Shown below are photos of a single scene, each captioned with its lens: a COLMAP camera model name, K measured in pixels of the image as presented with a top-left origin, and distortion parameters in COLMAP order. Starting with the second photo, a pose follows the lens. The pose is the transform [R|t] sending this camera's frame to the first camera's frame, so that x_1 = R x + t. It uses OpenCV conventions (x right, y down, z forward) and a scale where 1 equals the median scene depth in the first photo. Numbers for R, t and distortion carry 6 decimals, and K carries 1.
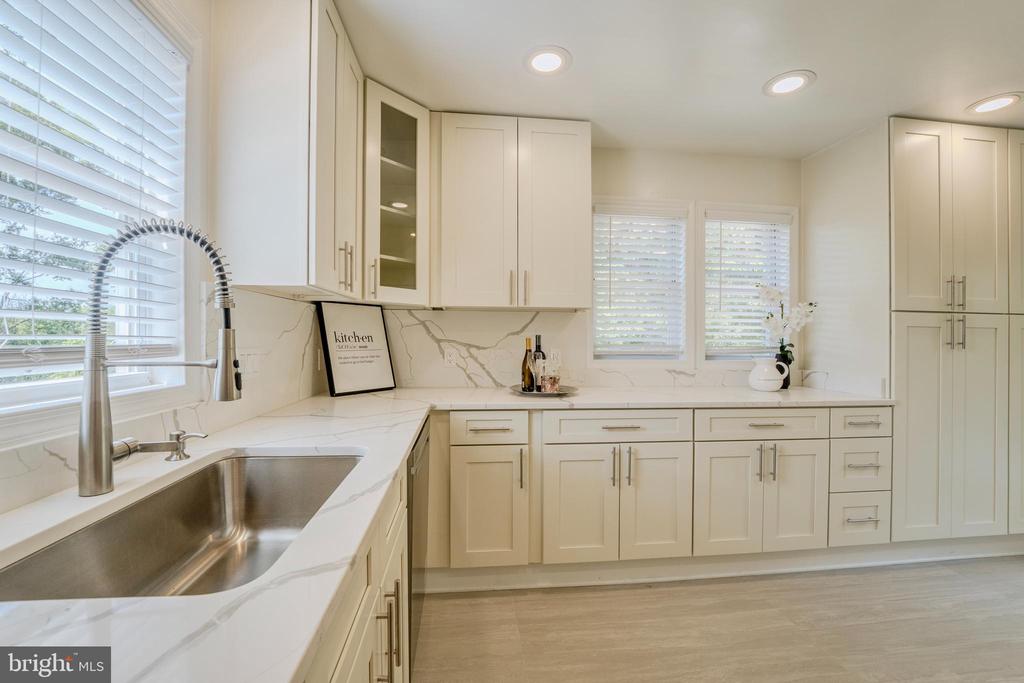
lens RADIAL K [[424.2, 0, 515.8], [0, 424.2, 337.0], [0, 0, 1]] dist [-0.022440, 0.001565]
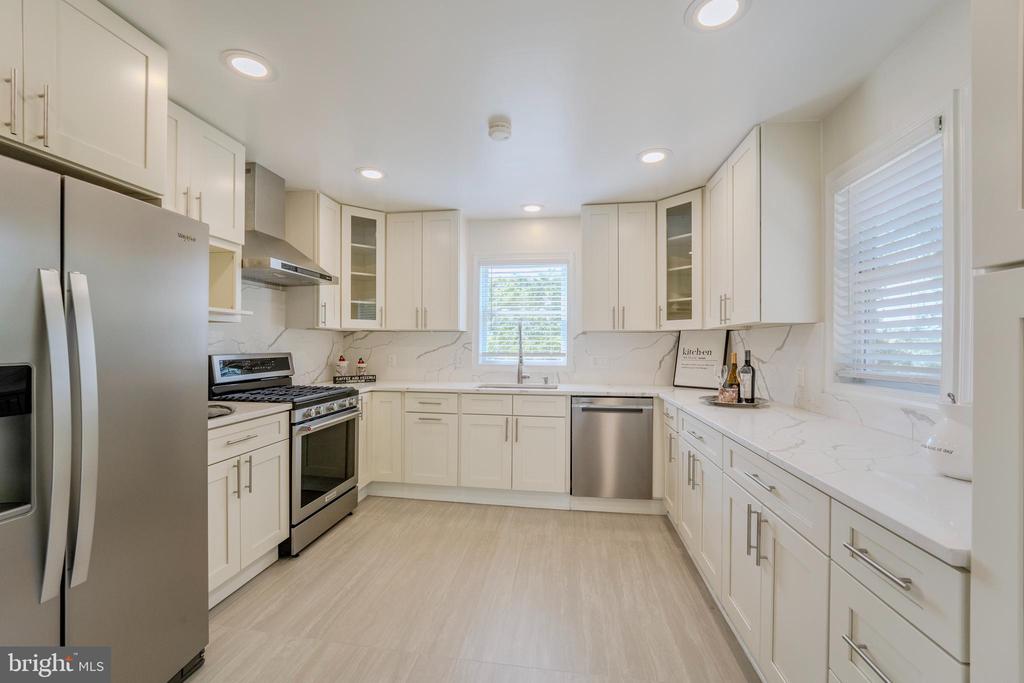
lens RADIAL K [[424.2, 0, 502.2], [0, 424.2, 346.5], [0, 0, 1]] dist [-0.022440, 0.001565]
pose [[-0.262084, -0.009550, -0.964998, 1.341443], [-0.005625, 0.999949, -0.008368, -0.001670], [0.965029, 0.003235, -0.262124, 0.756346]]
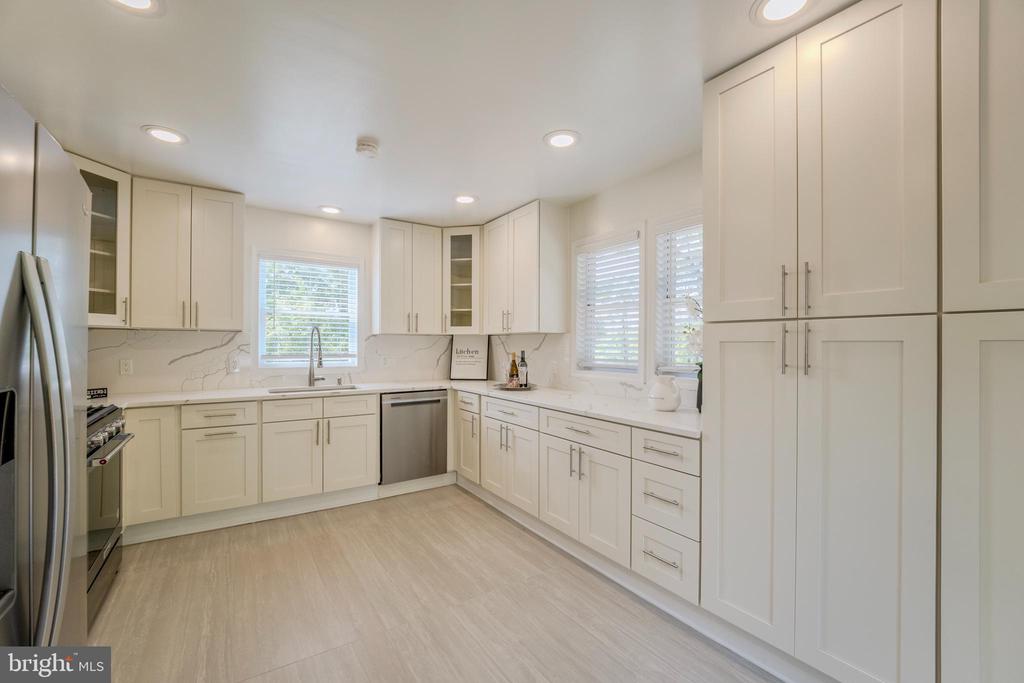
lens RADIAL K [[424.2, 0, 514.3], [0, 424.2, 343.1], [0, 0, 1]] dist [-0.022440, 0.001565]
pose [[0.465308, -0.010684, -0.885084, 1.512552], [0.002257, 0.999938, -0.010884, -0.016632], [0.885146, 0.003067, 0.465303, 0.299121]]
